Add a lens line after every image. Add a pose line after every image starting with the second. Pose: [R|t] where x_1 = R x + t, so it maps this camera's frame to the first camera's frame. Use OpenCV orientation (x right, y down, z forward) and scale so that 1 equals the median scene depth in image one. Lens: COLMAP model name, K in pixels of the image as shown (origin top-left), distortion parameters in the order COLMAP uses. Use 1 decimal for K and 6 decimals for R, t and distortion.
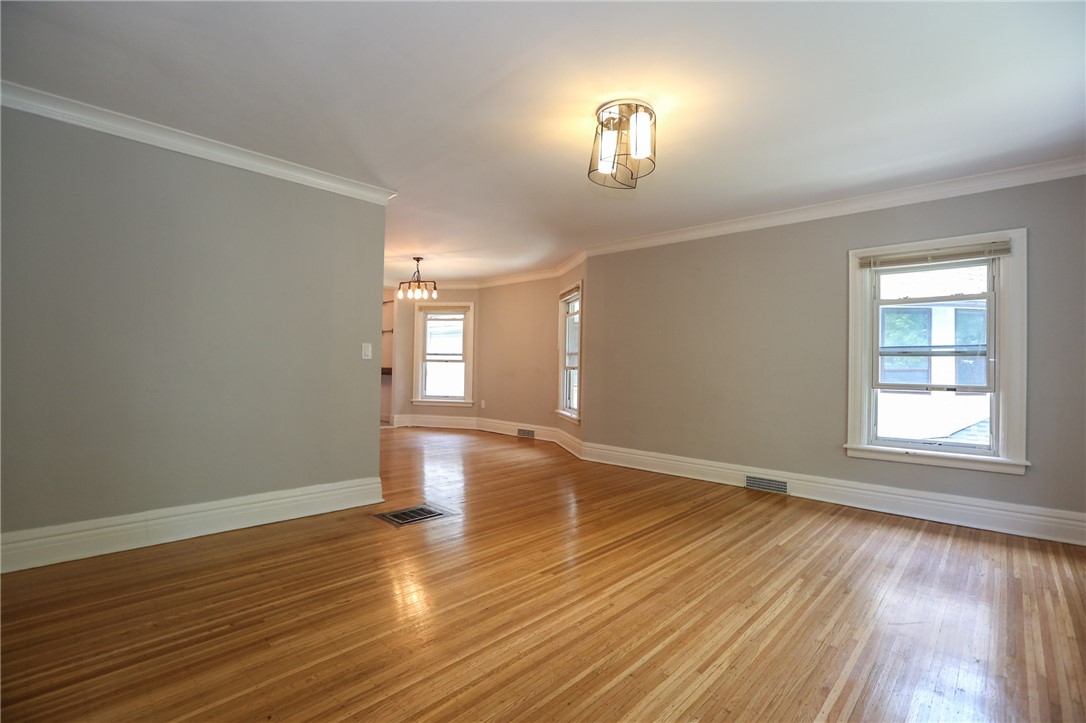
lens RADIAL K [[495.9, 0, 538.1], [0, 495.9, 357.2], [0, 0, 1]] dist [-0.046695, 0.014395]
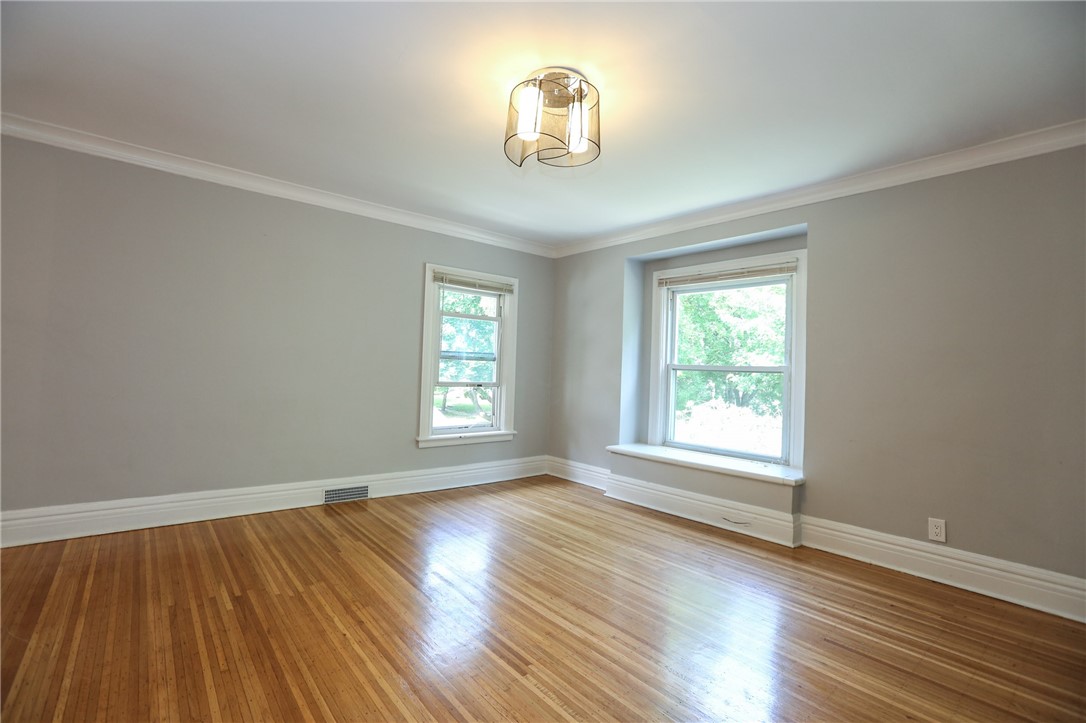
lens RADIAL K [[495.9, 0, 543.3], [0, 495.9, 356.0], [0, 0, 1]] dist [-0.046695, 0.014395]
pose [[0.109996, 0.020090, 0.993729, -0.280050], [-0.049964, 0.998643, -0.014659, -0.002100], [-0.992675, -0.048038, 0.110850, 0.372628]]
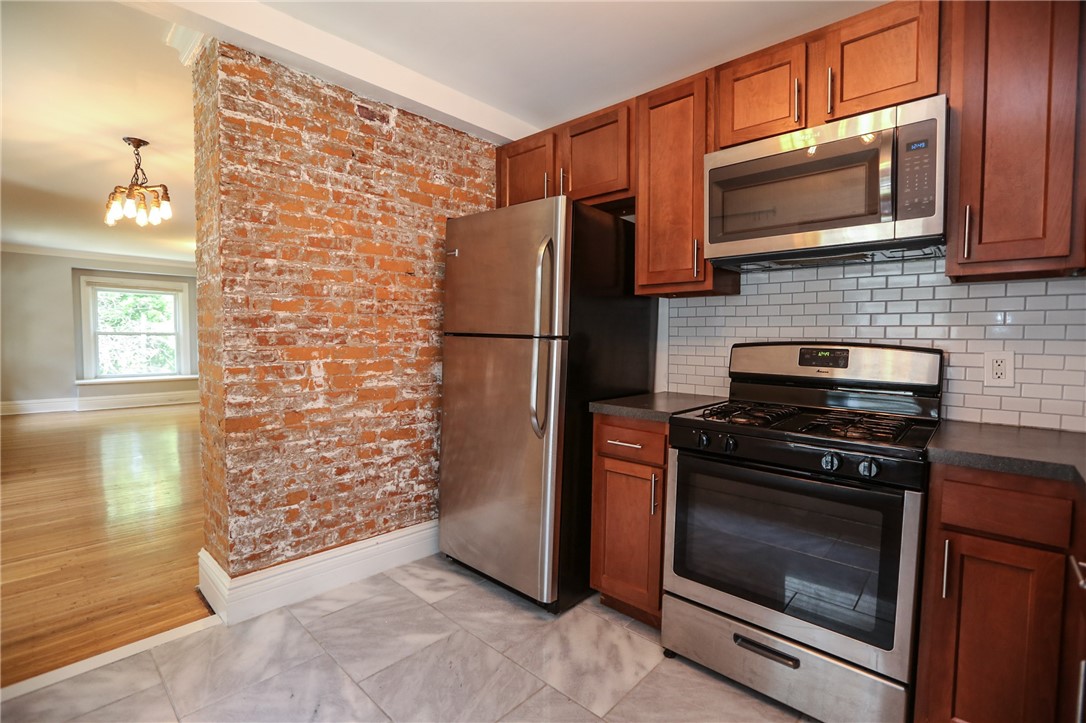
lens RADIAL K [[495.9, 0, 544.0], [0, 495.9, 361.4], [0, 0, 1]] dist [-0.046695, 0.014395]
pose [[-0.999594, -0.024446, -0.014641, -0.663247], [-0.024932, 0.999109, 0.034045, -0.004546], [0.013796, 0.034396, -0.999313, 1.518079]]
